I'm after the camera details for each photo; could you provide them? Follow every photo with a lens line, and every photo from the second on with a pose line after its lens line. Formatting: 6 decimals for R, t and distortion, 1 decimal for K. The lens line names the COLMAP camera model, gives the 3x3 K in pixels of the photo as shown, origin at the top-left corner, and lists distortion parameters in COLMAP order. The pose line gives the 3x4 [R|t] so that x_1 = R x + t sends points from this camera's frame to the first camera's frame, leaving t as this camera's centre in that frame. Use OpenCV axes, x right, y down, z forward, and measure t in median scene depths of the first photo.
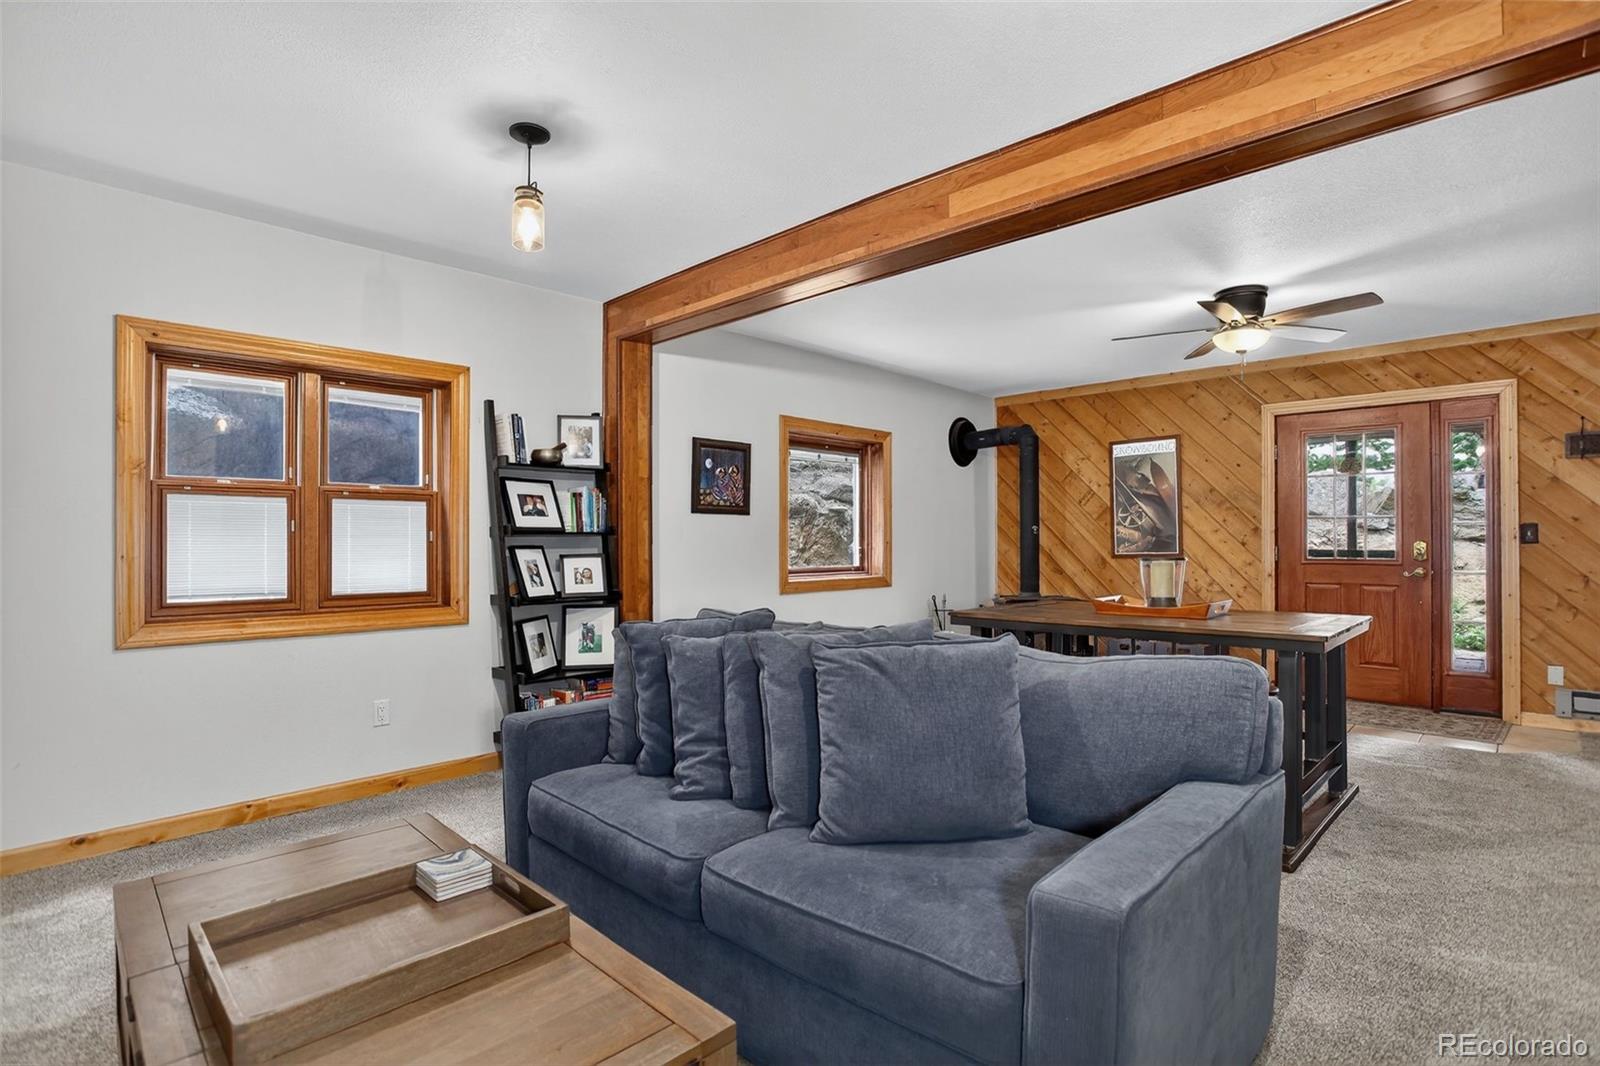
lens RADIAL K [[781.4, 0, 799.2], [0, 781.4, 536.7], [0, 0, 1]] dist [-0.048350, 0.004070]
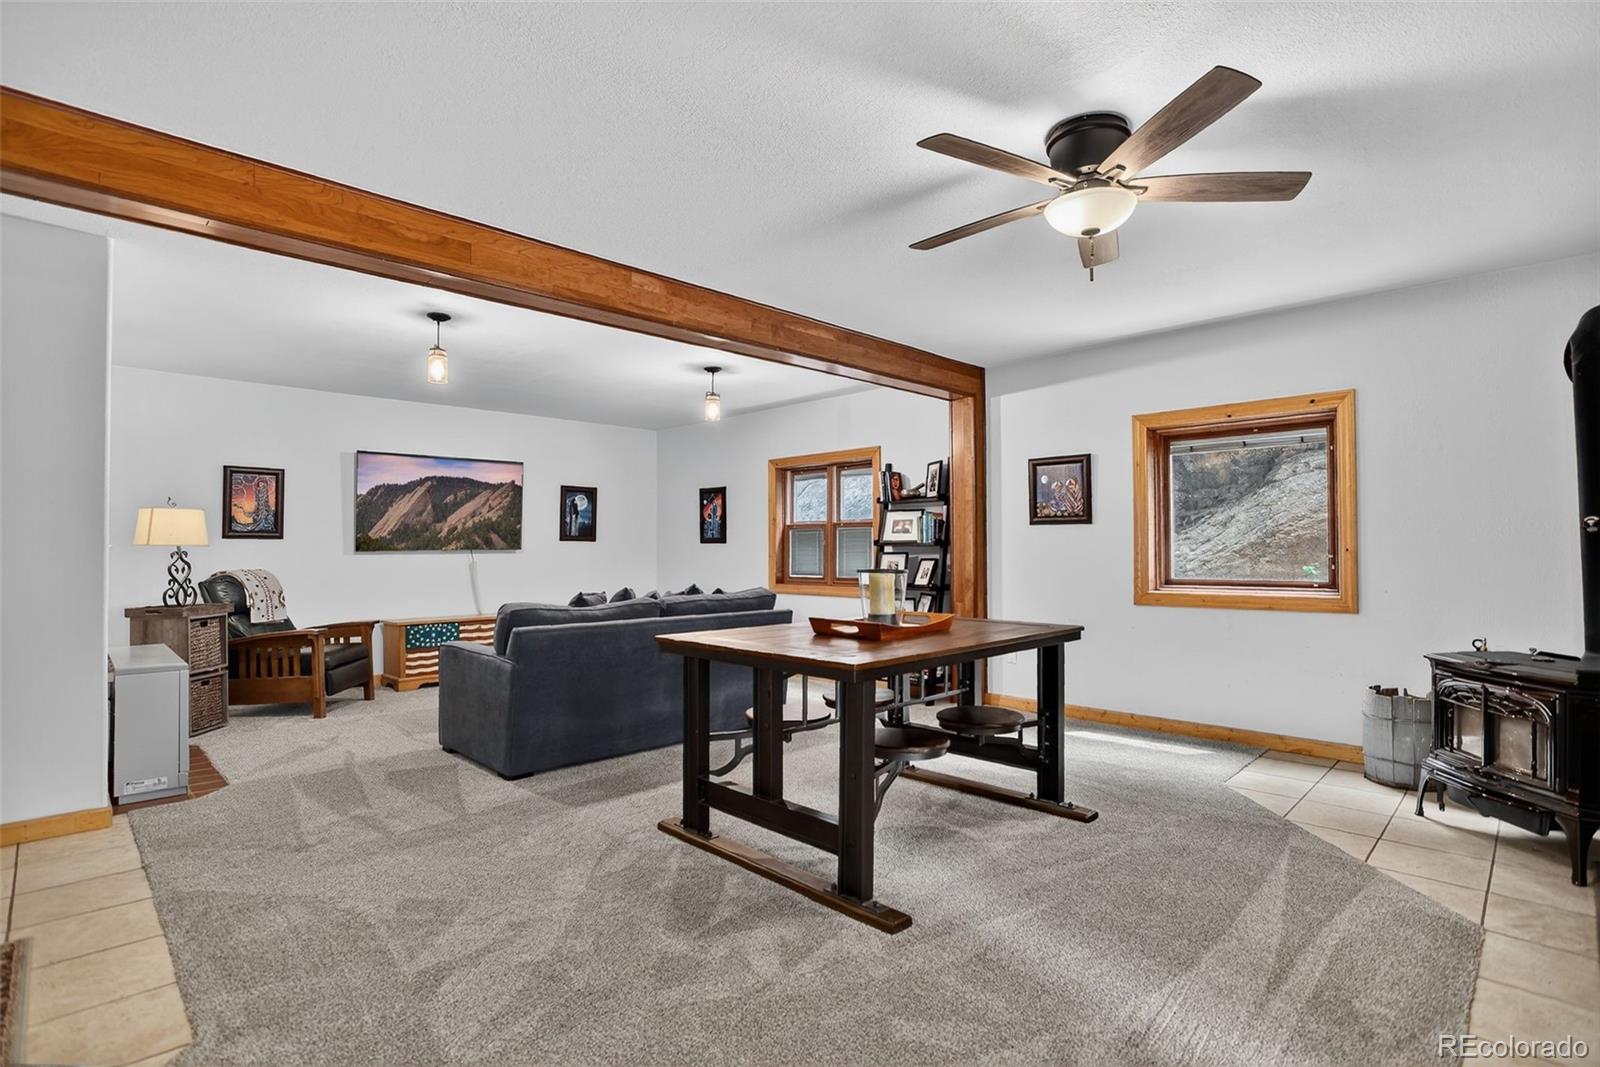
lens RADIAL K [[781.4, 0, 801.4], [0, 781.4, 535.3], [0, 0, 1]] dist [-0.048350, 0.004070]
pose [[-0.000259, -0.013579, -0.999908, 1.252233], [0.011737, 0.999839, -0.013581, -0.003827], [0.999931, -0.011739, -0.000100, 0.818913]]
